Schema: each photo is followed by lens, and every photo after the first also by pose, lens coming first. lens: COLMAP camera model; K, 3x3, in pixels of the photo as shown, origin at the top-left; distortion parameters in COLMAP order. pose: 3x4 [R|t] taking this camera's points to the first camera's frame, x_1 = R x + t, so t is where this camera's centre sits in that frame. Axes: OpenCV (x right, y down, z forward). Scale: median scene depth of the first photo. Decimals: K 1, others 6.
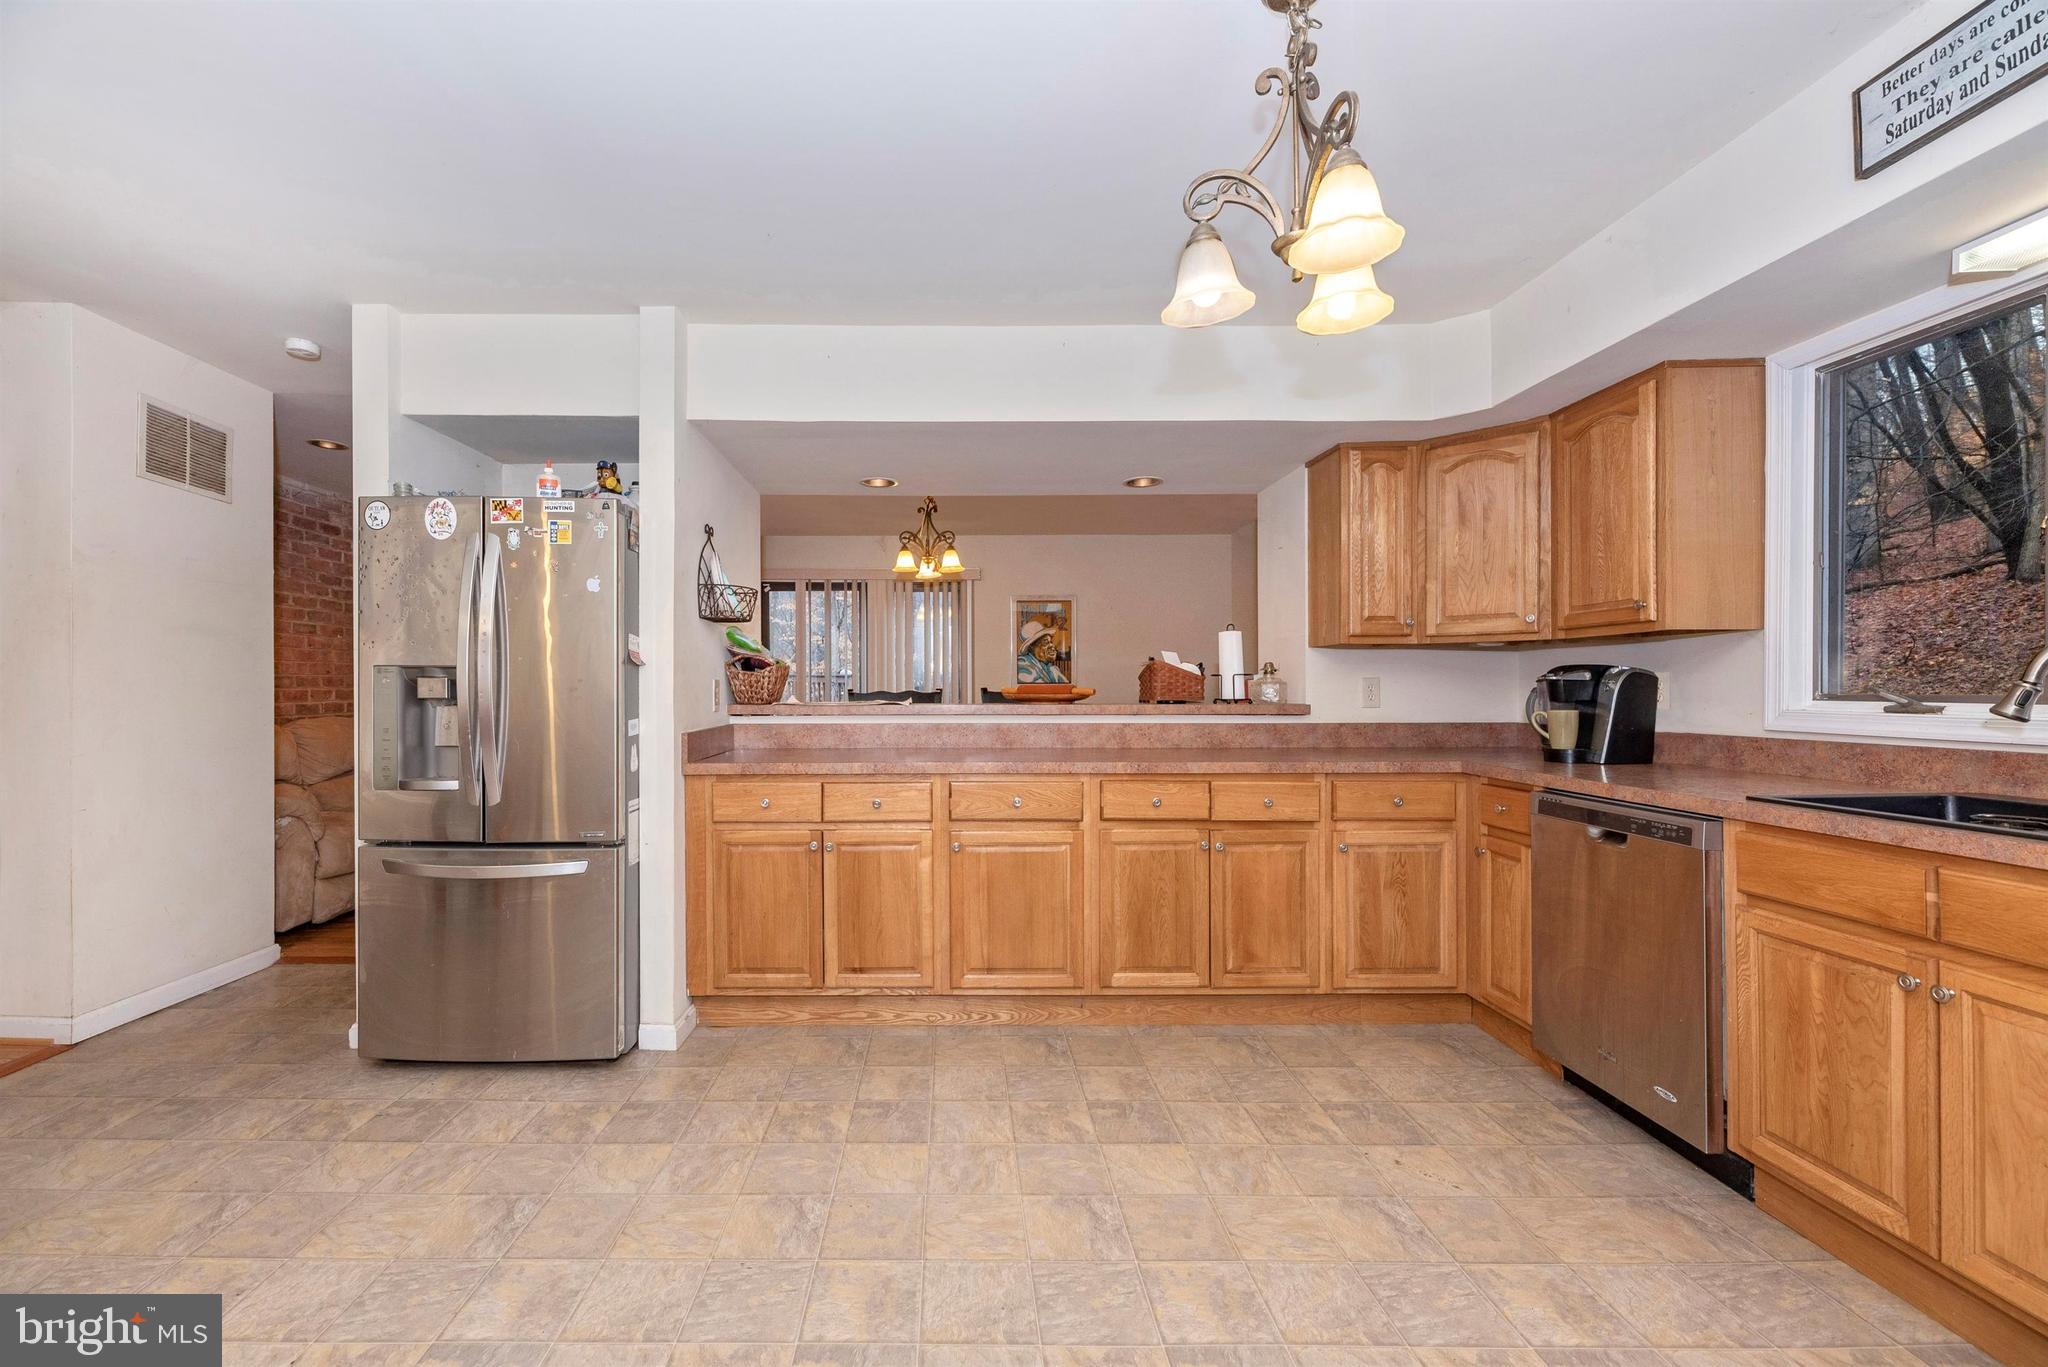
lens RADIAL K [[885.5, 0, 930.9], [0, 885.5, 688.5], [0, 0, 1]] dist [-0.003109, -0.000360]
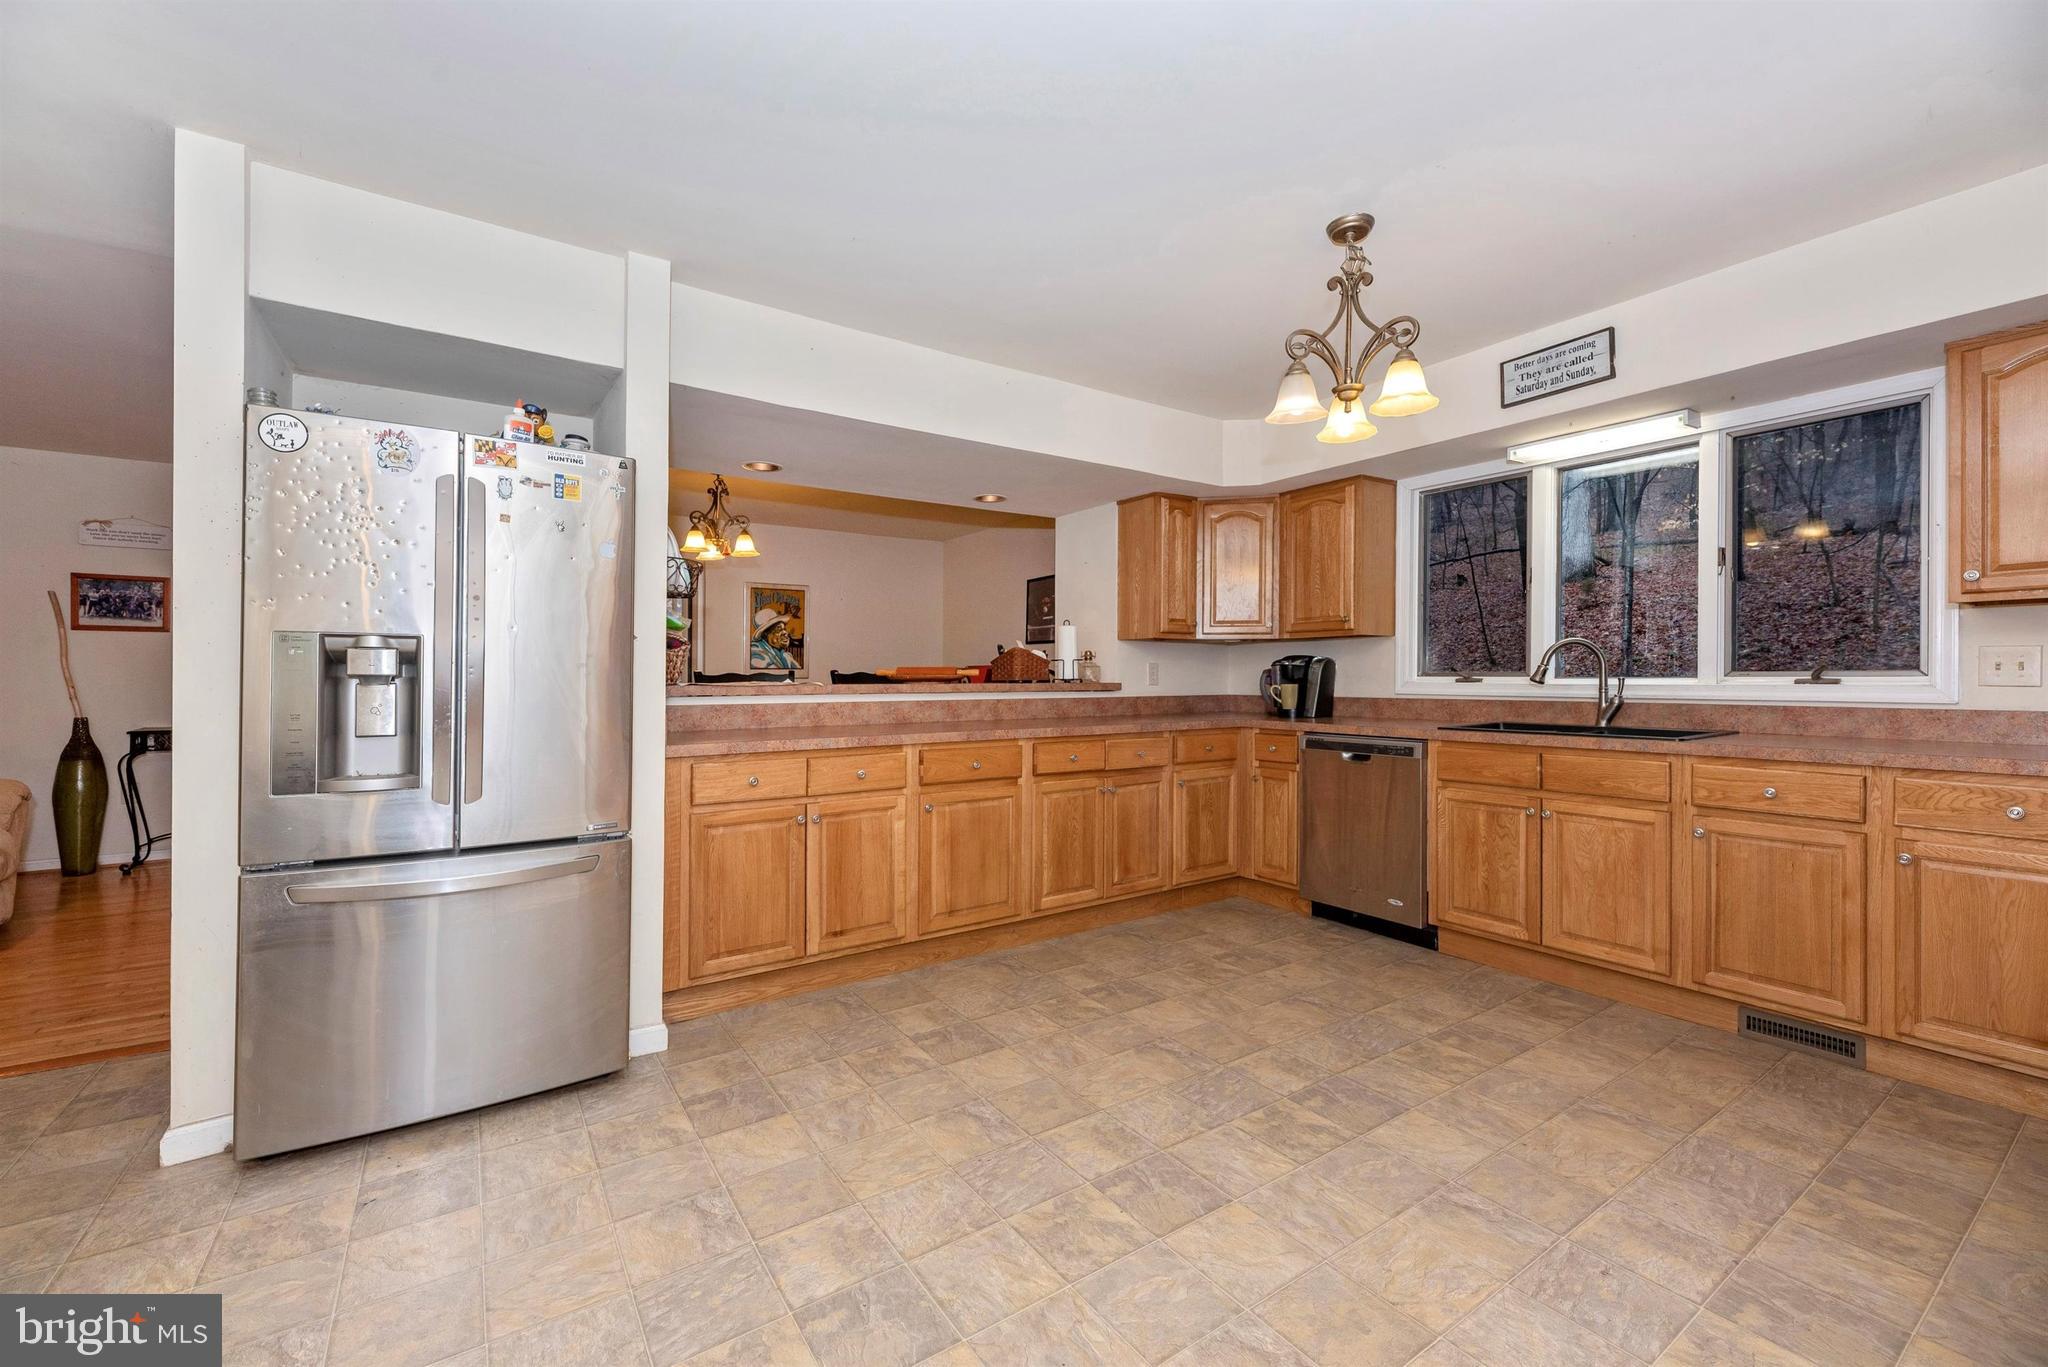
lens RADIAL K [[858.3, 0, 1033.7], [0, 858.3, 675.2], [0, 0, 1]] dist [0.000267, -0.000003]
pose [[0.814244, 0.002129, 0.580518, -0.504368], [0.000415, 0.999991, -0.004250, 0.014214], [-0.580522, 0.003701, 0.814236, 0.027225]]
